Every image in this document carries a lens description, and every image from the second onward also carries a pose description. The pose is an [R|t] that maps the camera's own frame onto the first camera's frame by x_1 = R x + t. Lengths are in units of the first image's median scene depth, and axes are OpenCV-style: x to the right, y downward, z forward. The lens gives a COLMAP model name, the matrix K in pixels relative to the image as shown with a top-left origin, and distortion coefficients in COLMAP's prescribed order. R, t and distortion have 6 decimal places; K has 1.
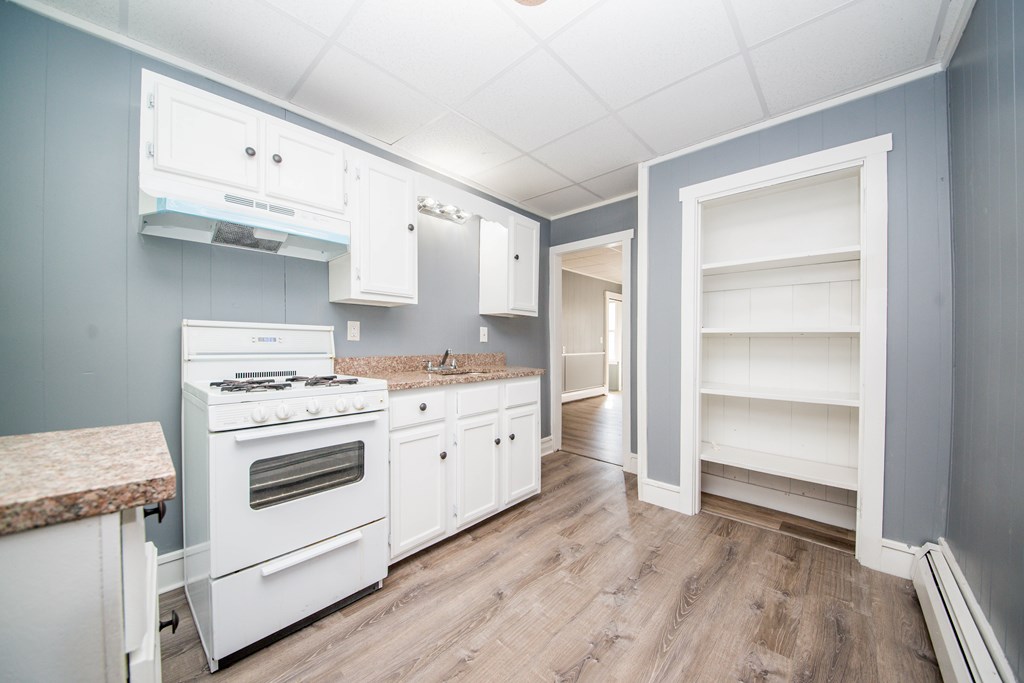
lens RADIAL K [[362.7, 0, 508.8], [0, 362.7, 344.8], [0, 0, 1]] dist [0.034115, -0.023487]
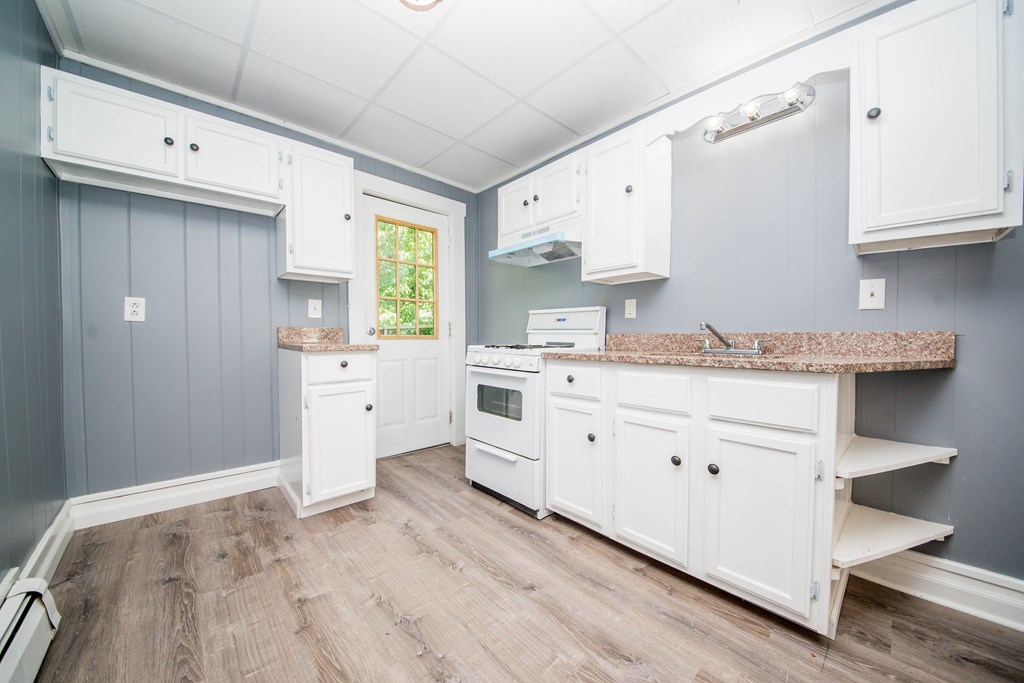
lens RADIAL K [[362.7, 0, 508.8], [0, 362.7, 344.8], [0, 0, 1]] dist [0.034115, -0.023487]
pose [[-0.072155, 0.019475, -0.997203, 0.783617], [-0.005469, 0.999787, 0.019921, 0.056472], [0.997378, 0.006891, -0.072033, 0.904445]]
